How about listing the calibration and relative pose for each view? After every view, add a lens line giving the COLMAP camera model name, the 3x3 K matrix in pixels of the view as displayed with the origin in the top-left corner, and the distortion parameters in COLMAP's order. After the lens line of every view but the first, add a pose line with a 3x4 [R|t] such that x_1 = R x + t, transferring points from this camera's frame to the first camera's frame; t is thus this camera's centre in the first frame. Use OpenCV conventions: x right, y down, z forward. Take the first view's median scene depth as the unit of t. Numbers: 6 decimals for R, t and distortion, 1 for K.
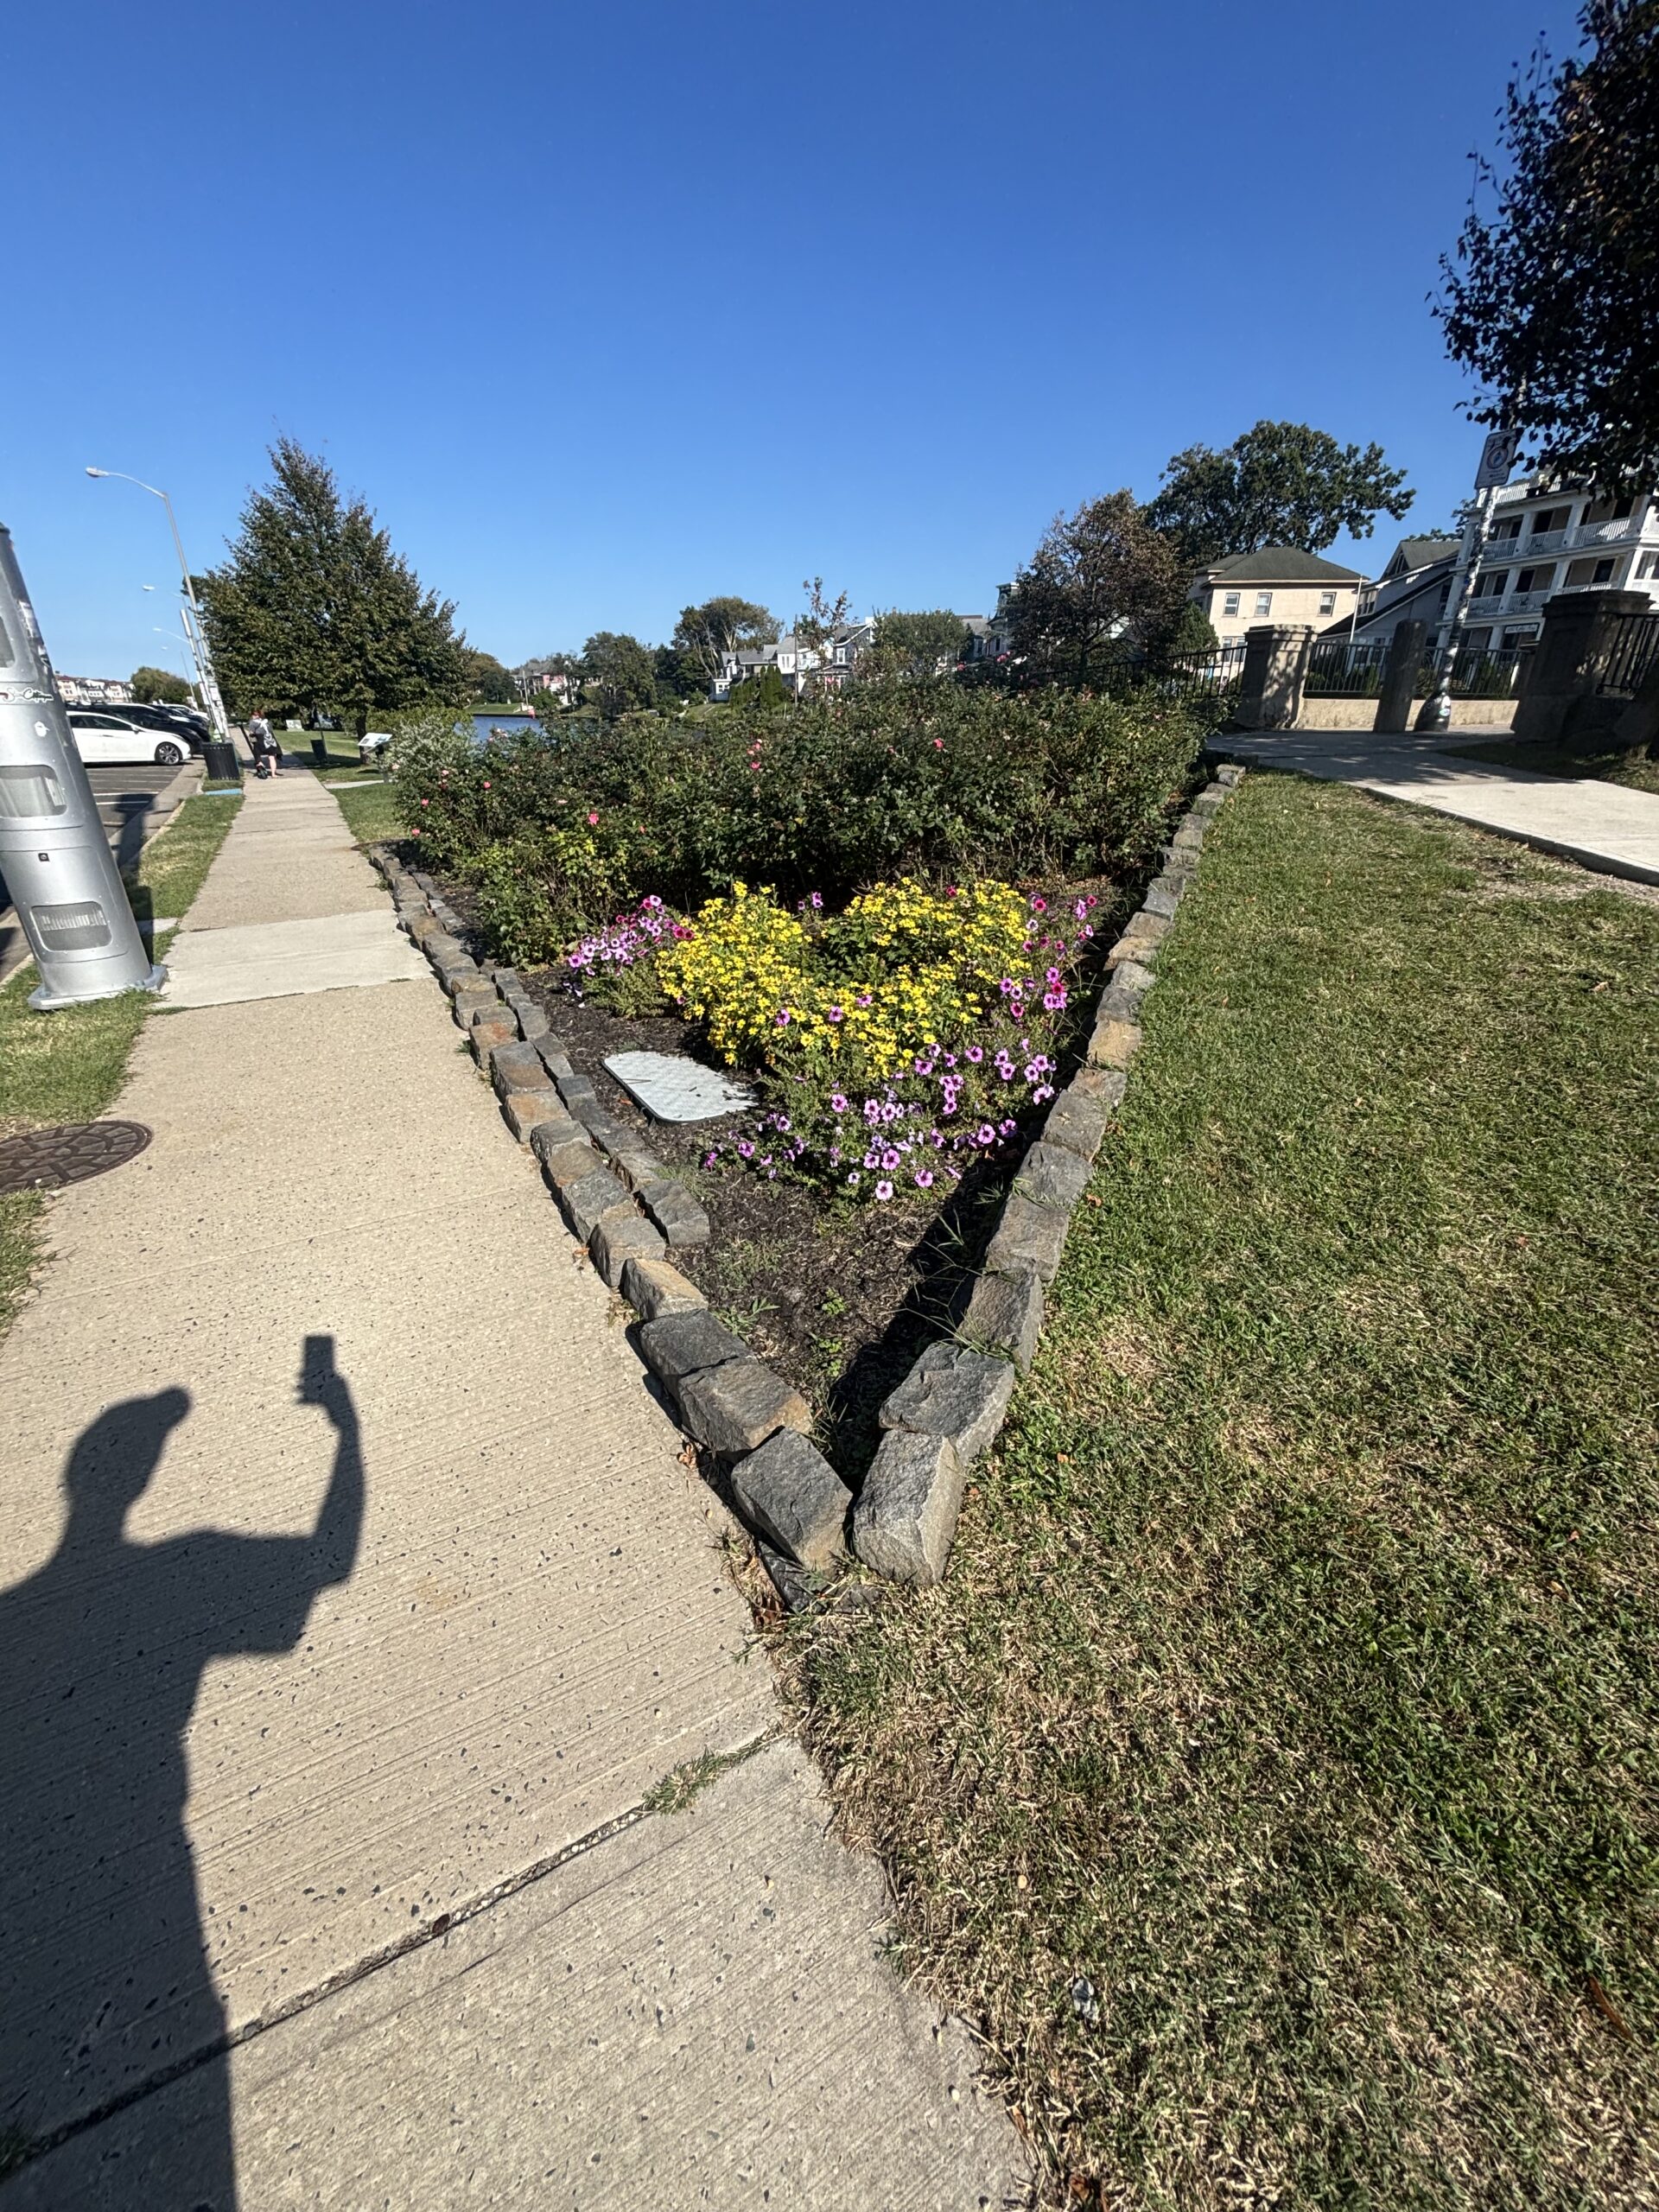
lens RADIAL K [[899.0, 0, 834.1], [0, 899.0, 1109.4], [0, 0, 1]] dist [-0.008430, 0.002514]
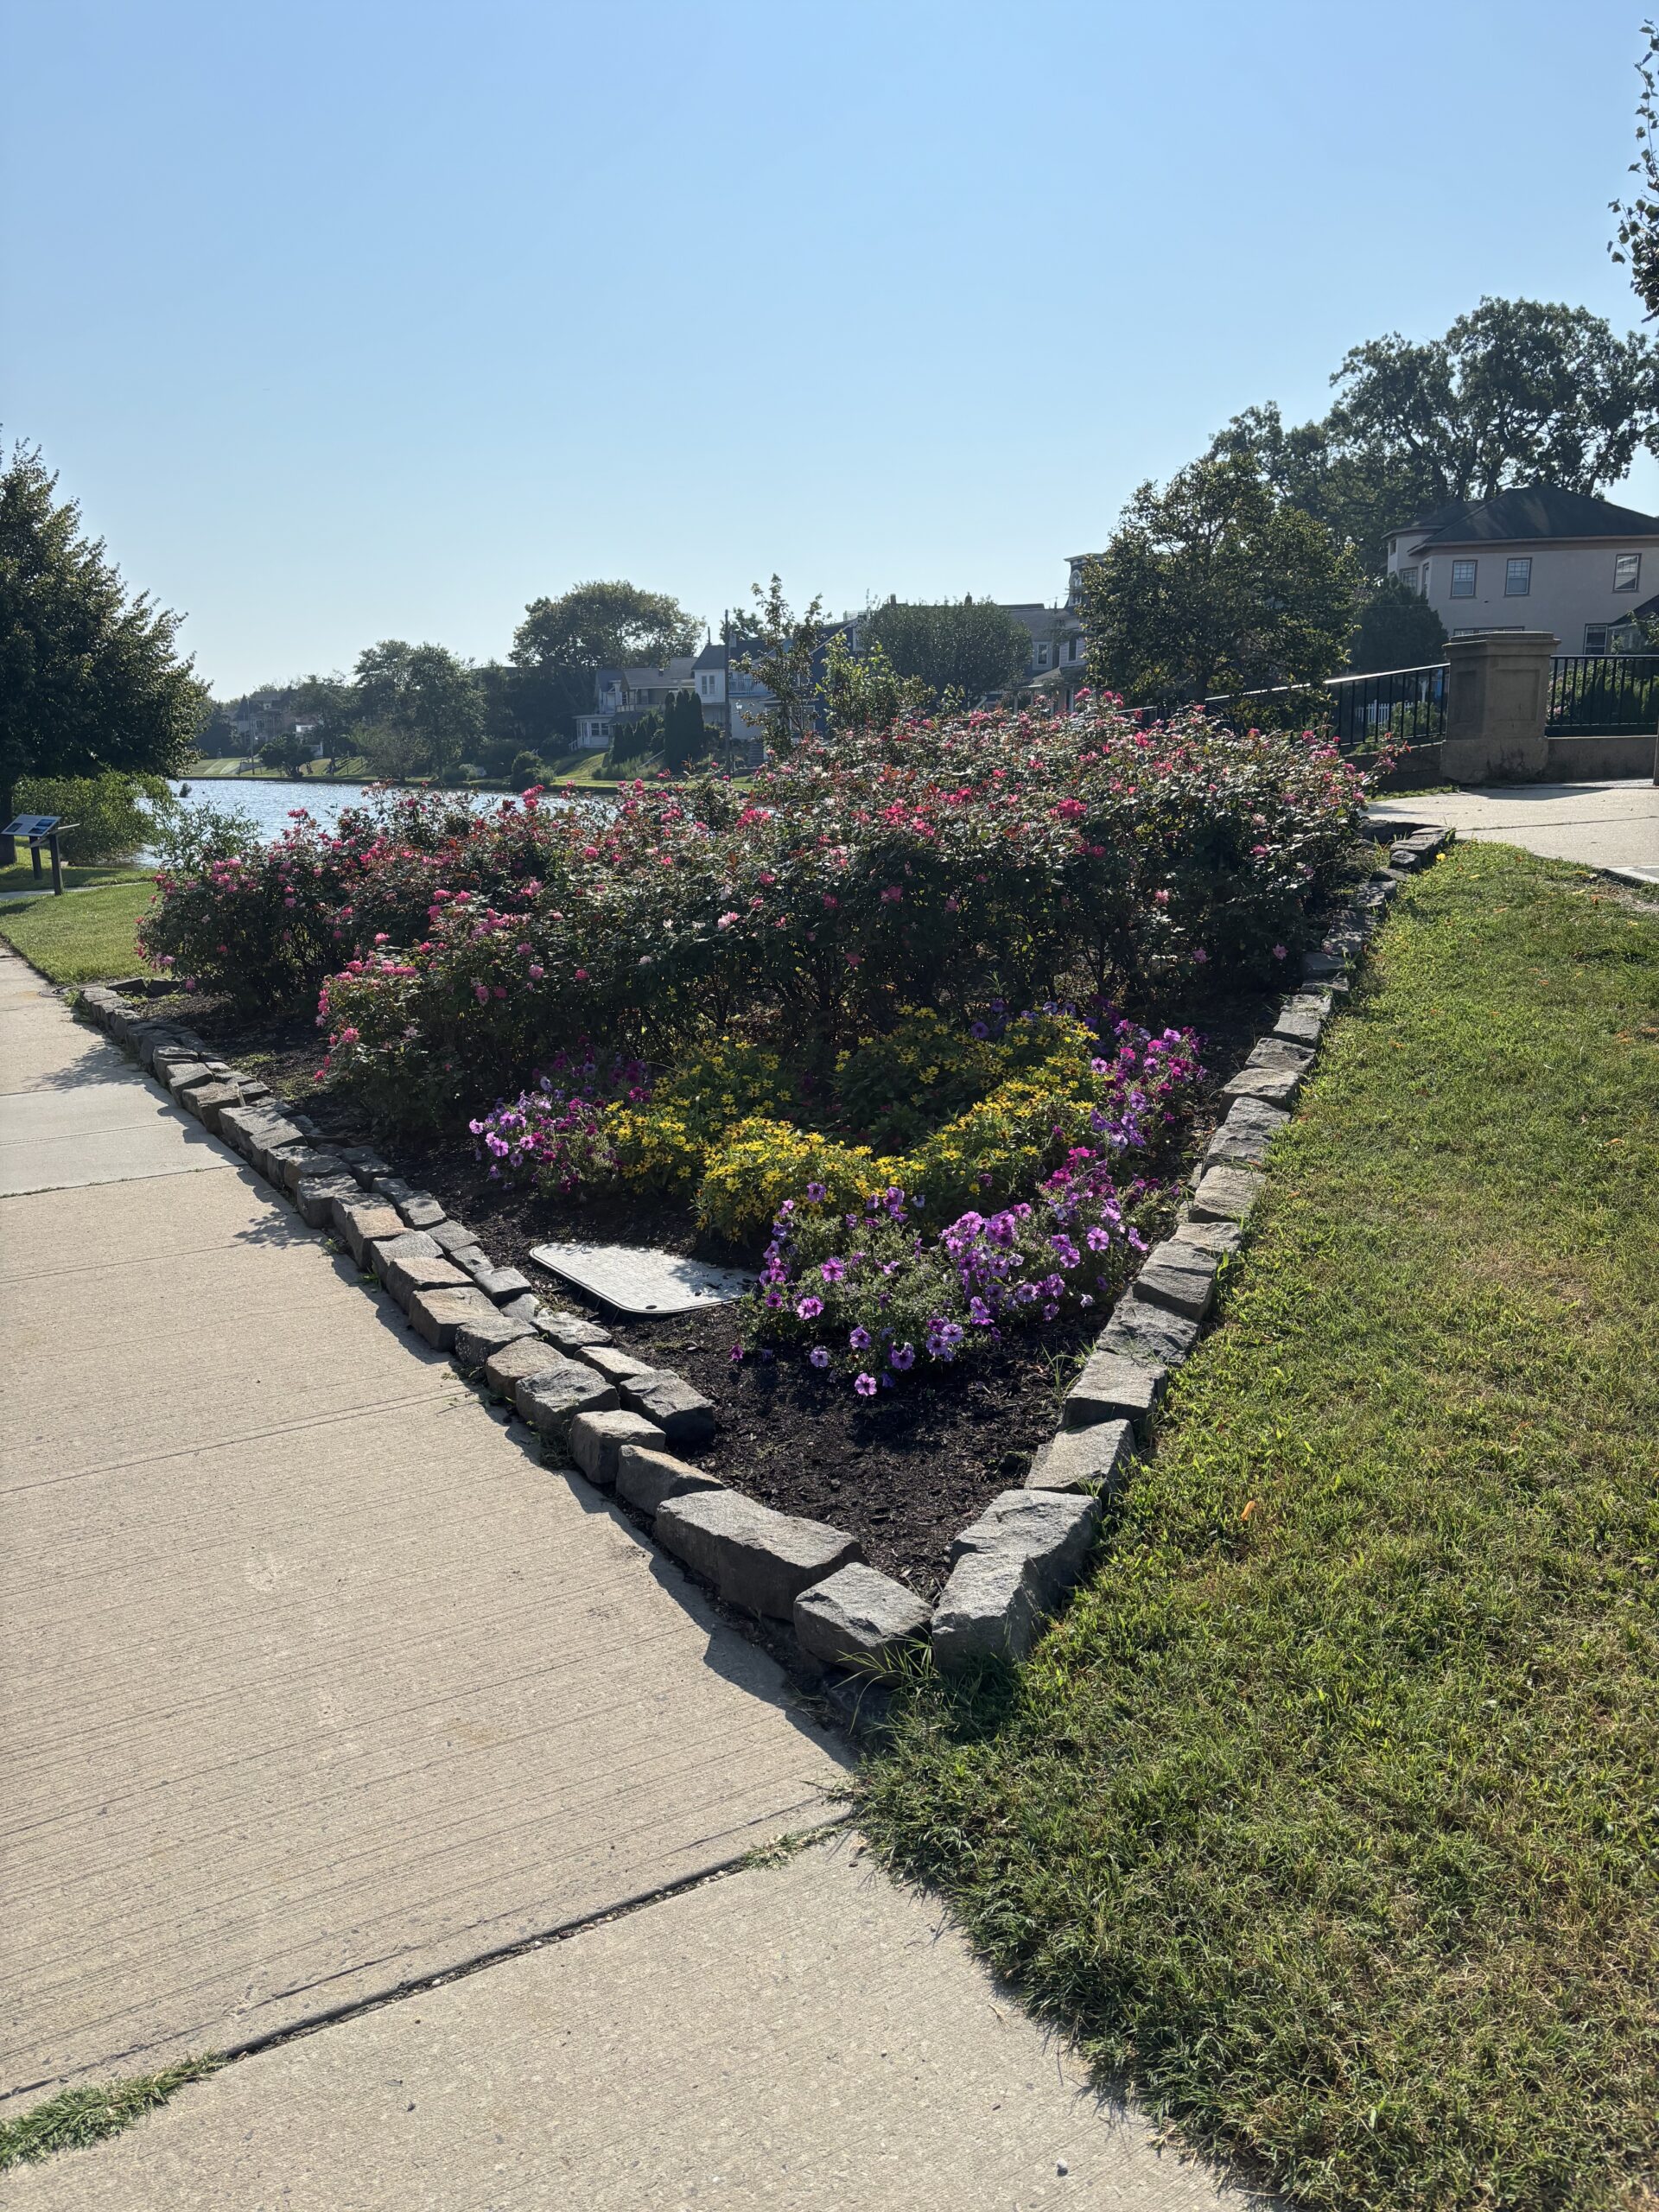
lens RADIAL K [[1693.8, 0, 819.1], [0, 1693.8, 1126.6], [0, 0, 1]] dist [0.035224, -0.042773]
pose [[0.999704, -0.021422, 0.011528, -0.035864], [0.023323, 0.978735, -0.203801, 0.108159], [-0.006917, 0.204009, 0.978945, -0.290736]]
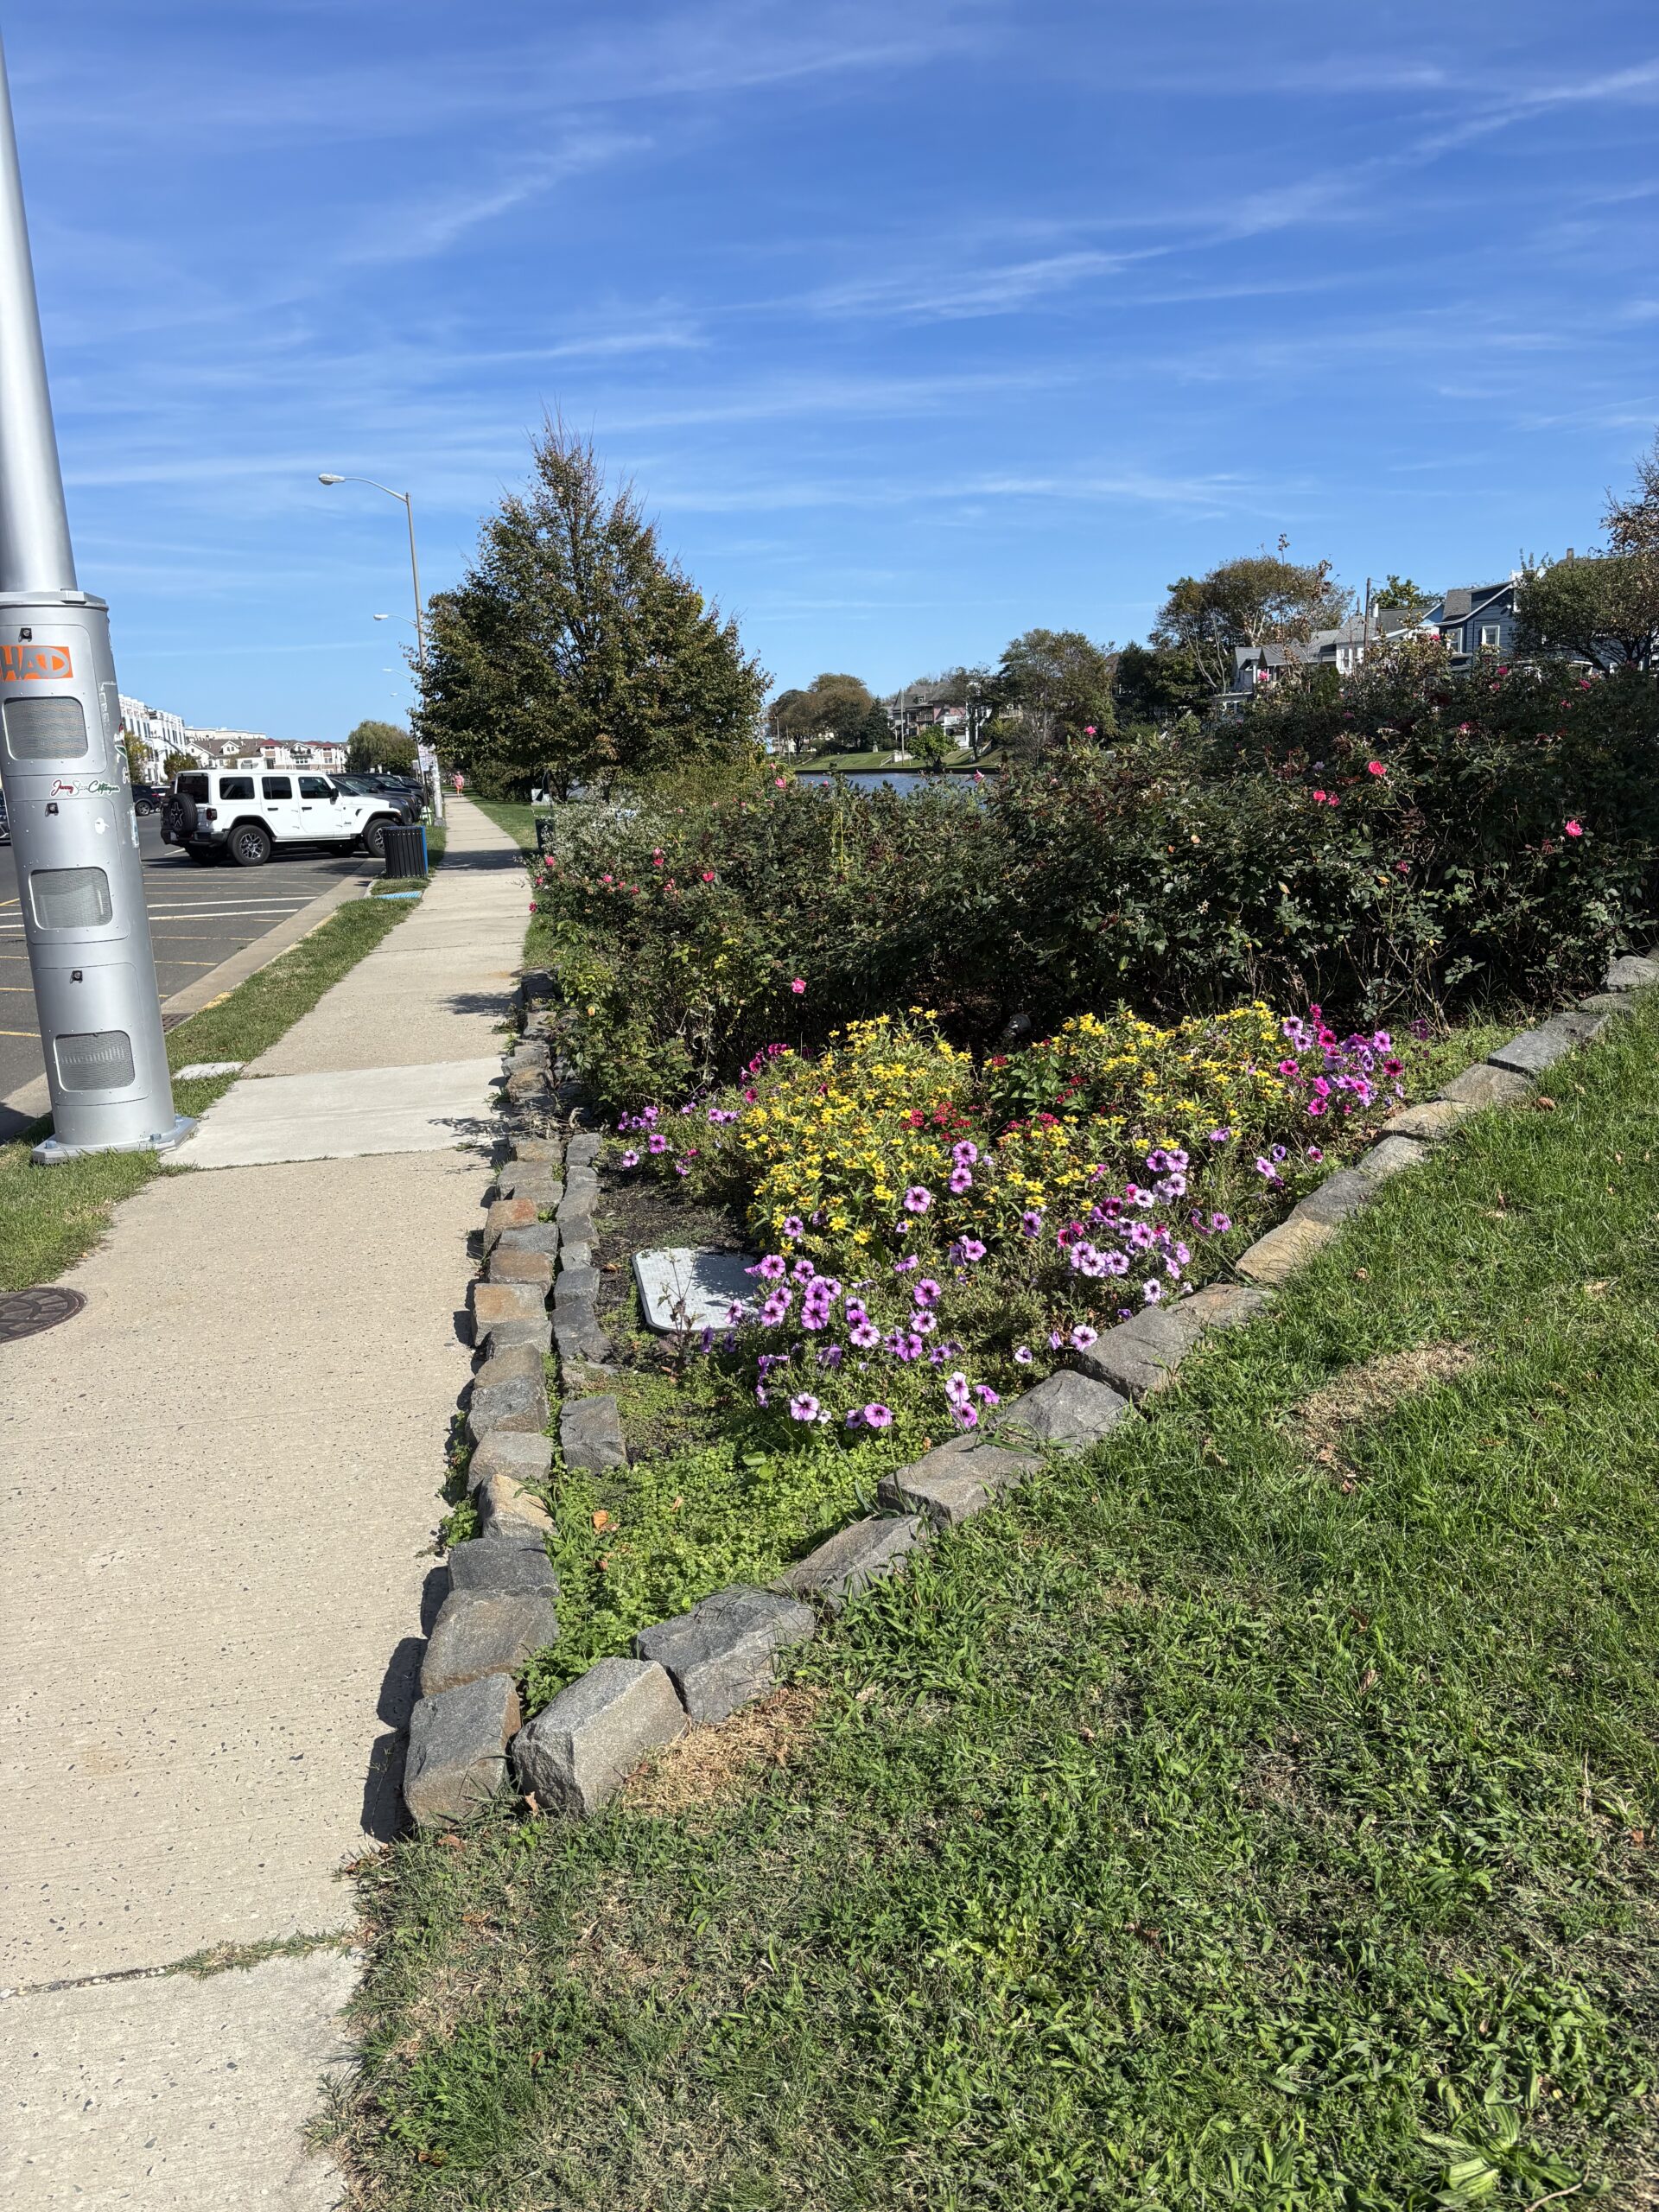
lens RADIAL K [[1693.8, 0, 826.6], [0, 1693.8, 1103.2], [0, 0, 1]] dist [0.035224, -0.042773]
pose [[0.937556, 0.025116, -0.346927, 0.284010], [-0.097750, 0.976220, -0.193493, 0.060082], [0.333817, 0.215322, 0.917716, -0.157865]]
